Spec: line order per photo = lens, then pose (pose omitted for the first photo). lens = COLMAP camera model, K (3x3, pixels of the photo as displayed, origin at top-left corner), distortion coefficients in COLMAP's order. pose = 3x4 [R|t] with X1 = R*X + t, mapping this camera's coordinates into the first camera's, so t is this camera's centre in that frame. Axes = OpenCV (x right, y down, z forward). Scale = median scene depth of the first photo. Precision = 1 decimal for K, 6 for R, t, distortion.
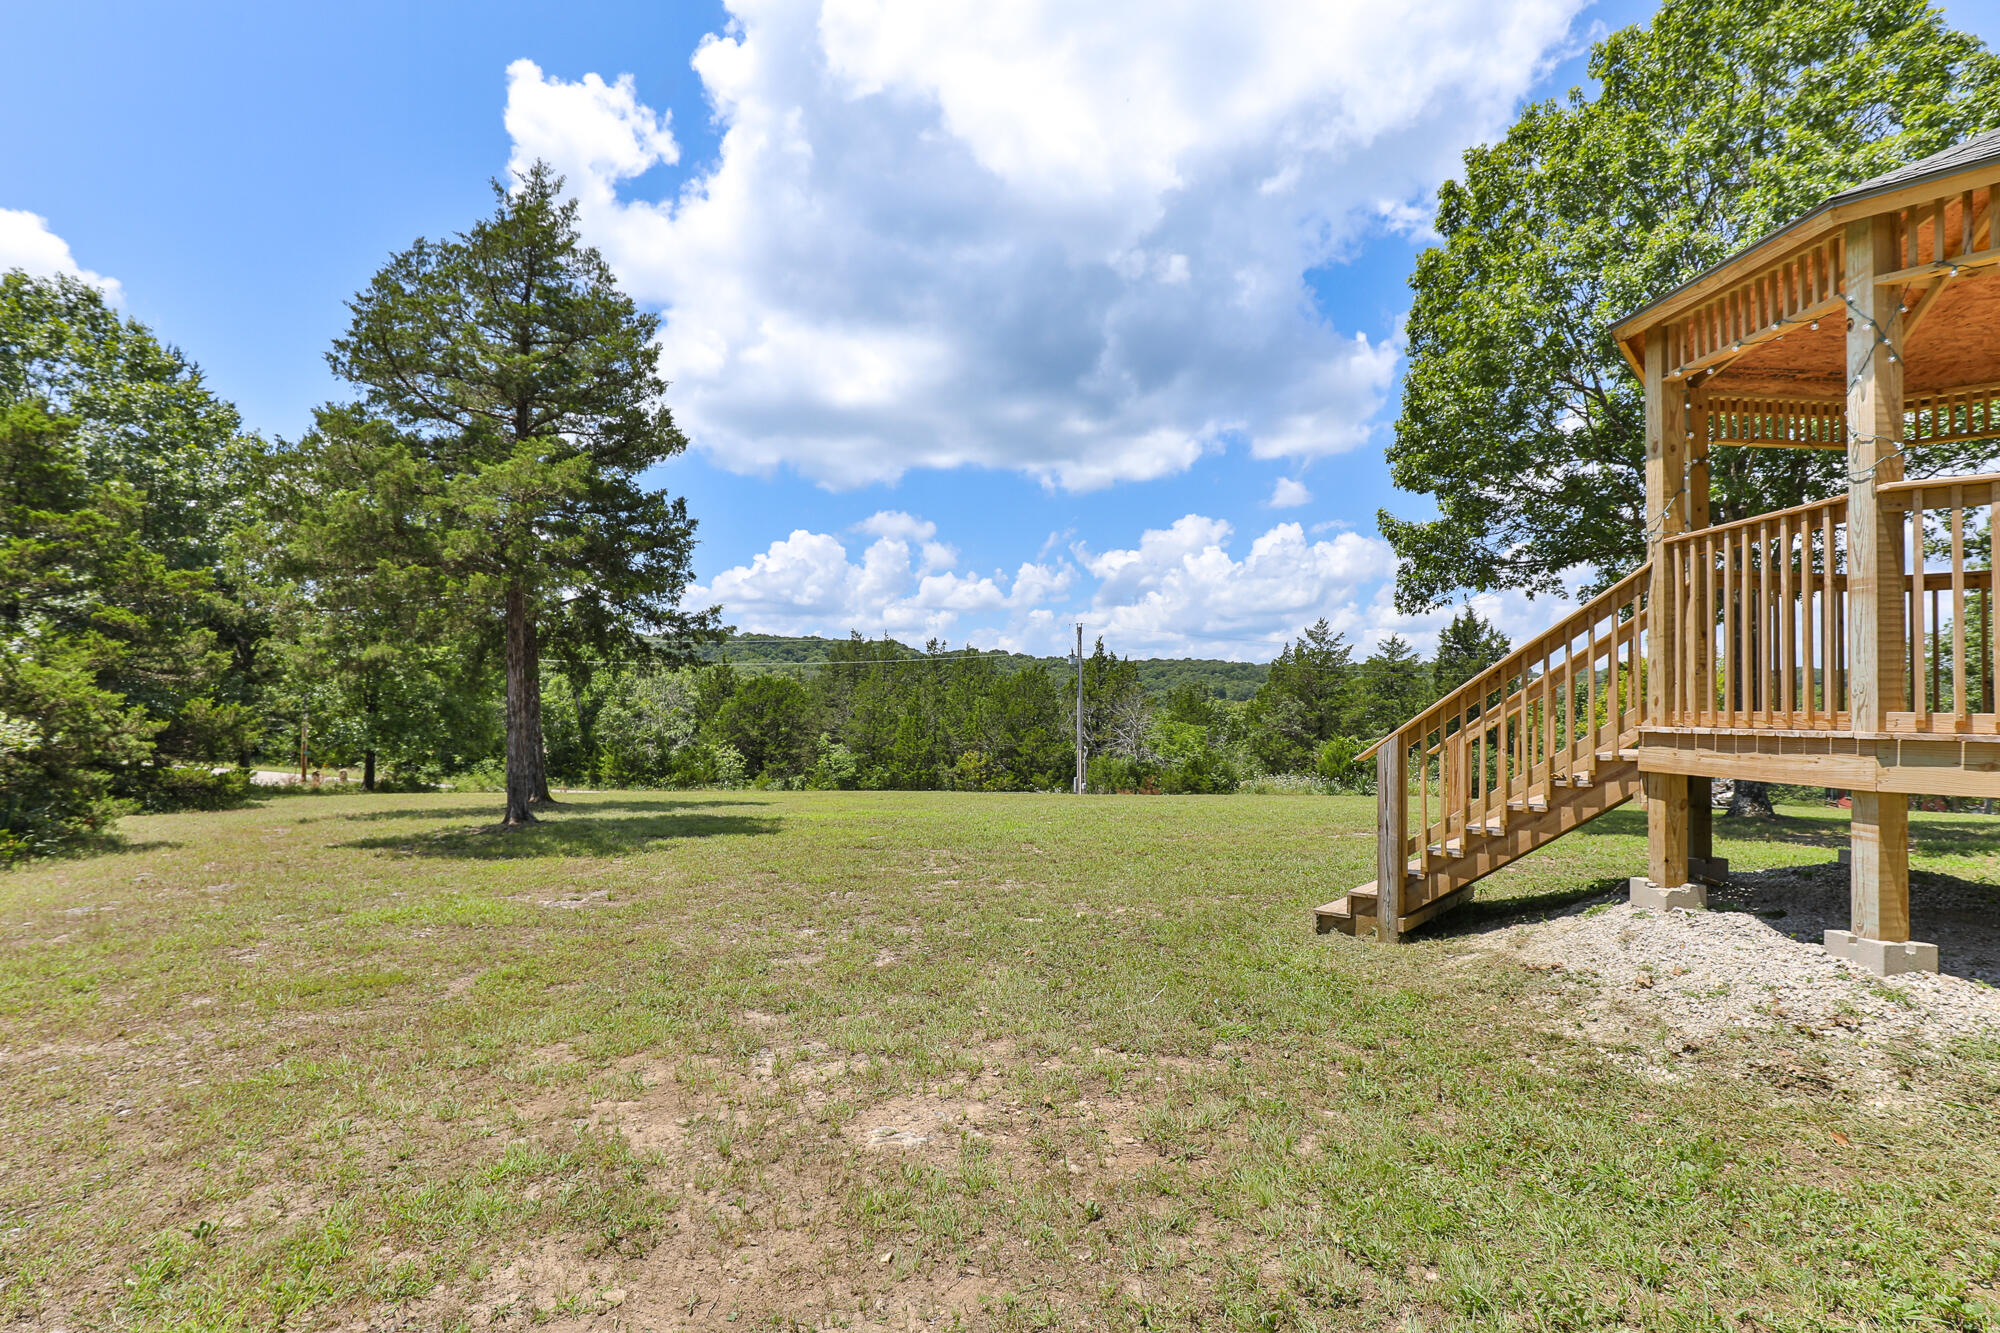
lens RADIAL K [[984.2, 0, 1000.0], [0, 984.2, 666.5], [0, 0, 1]] dist [-0.003980, -0.000354]
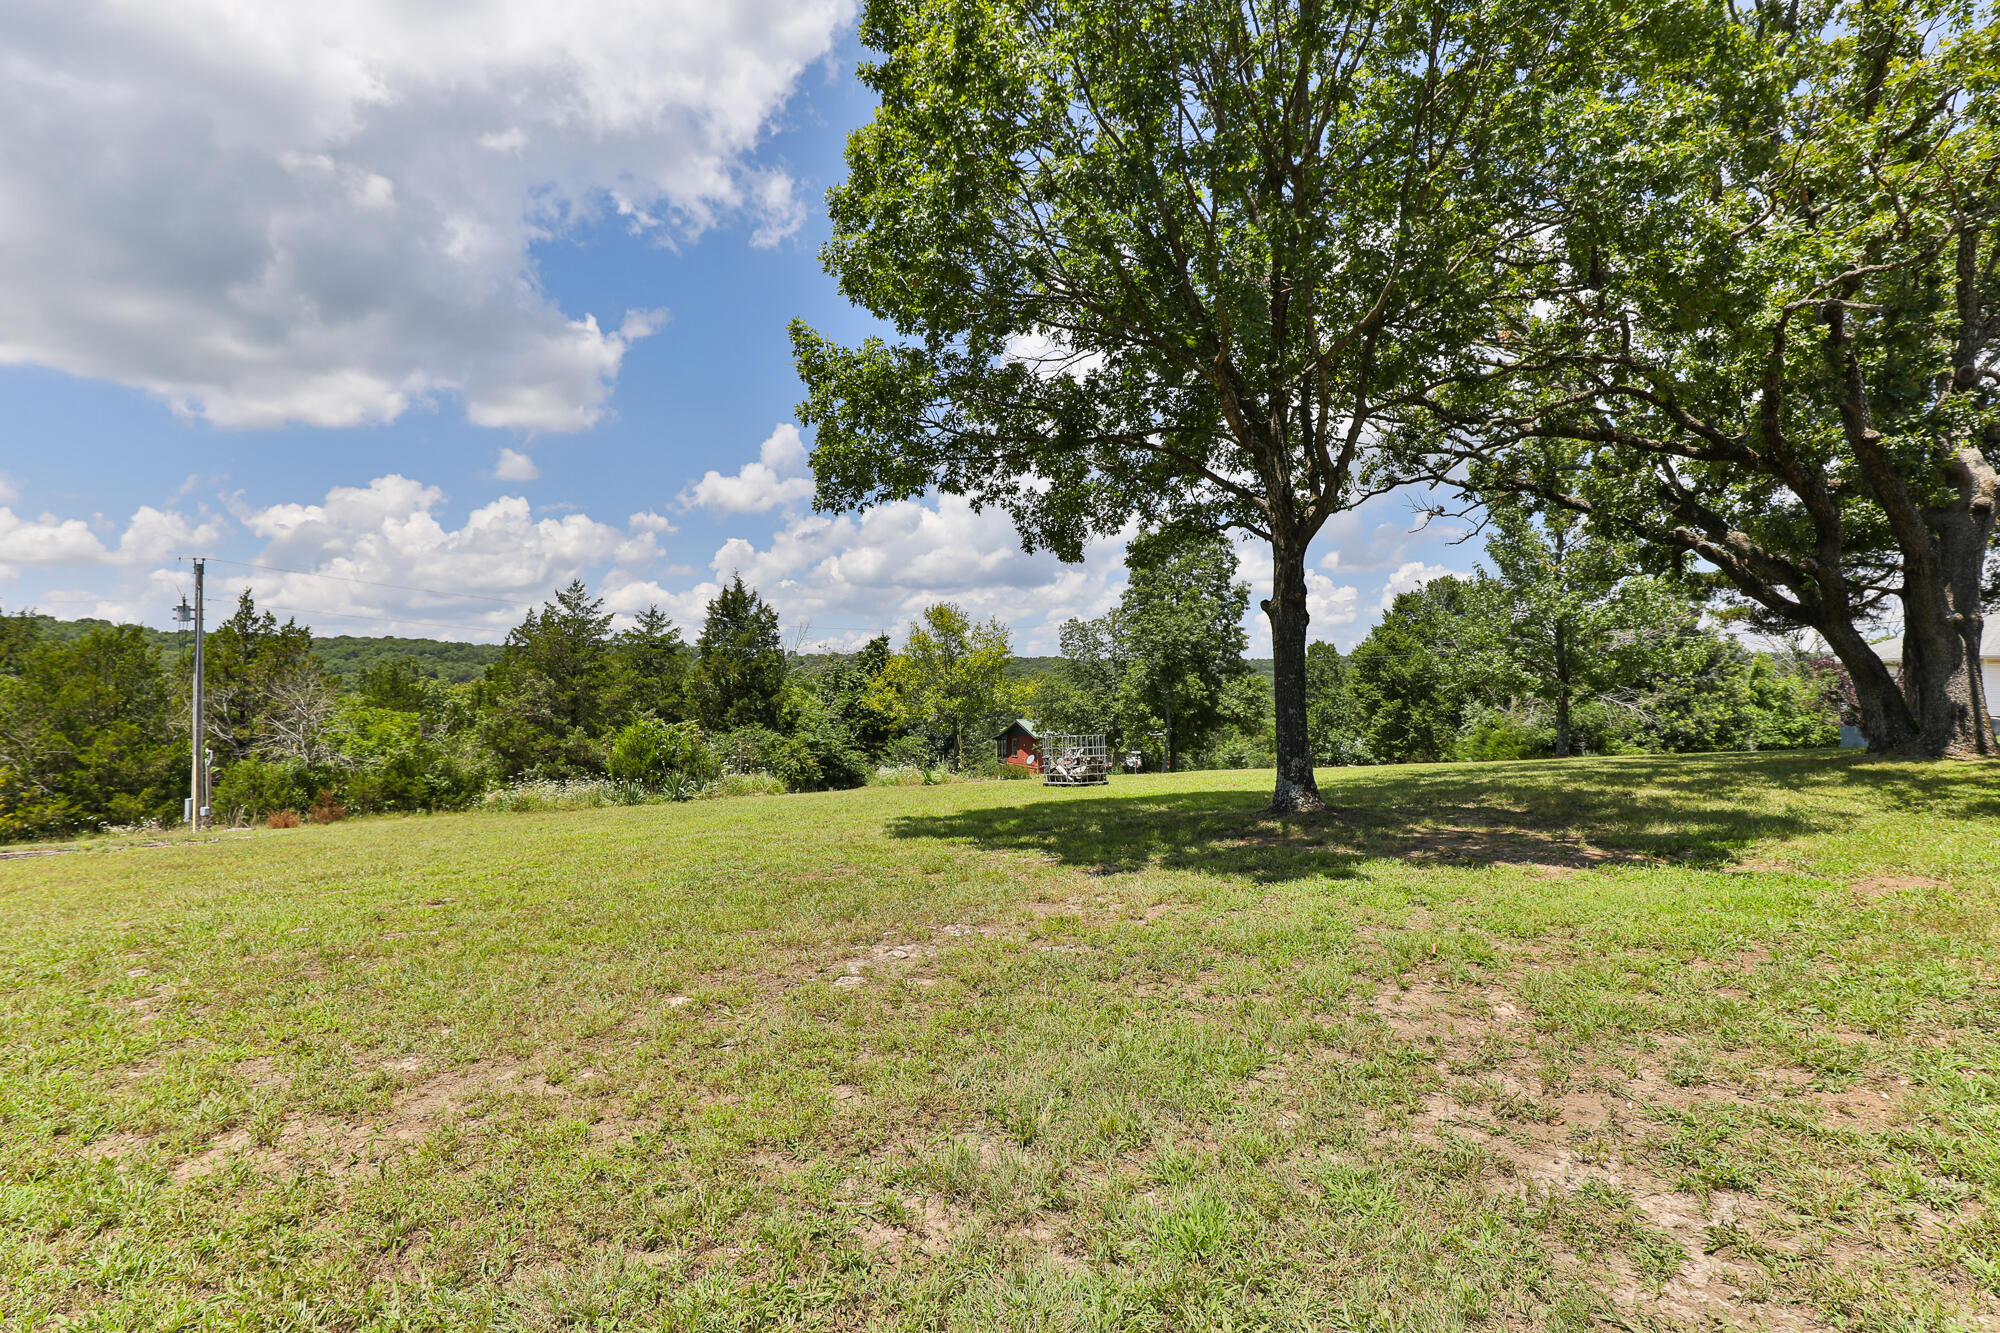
lens RADIAL K [[984.2, 0, 1000.0], [0, 984.2, 666.5], [0, 0, 1]] dist [-0.003980, -0.000354]
pose [[0.734878, 0.003247, 0.678192, 0.025145], [-0.015322, 0.999813, 0.011816, 0.009267], [-0.678026, -0.019074, 0.734790, 0.142140]]
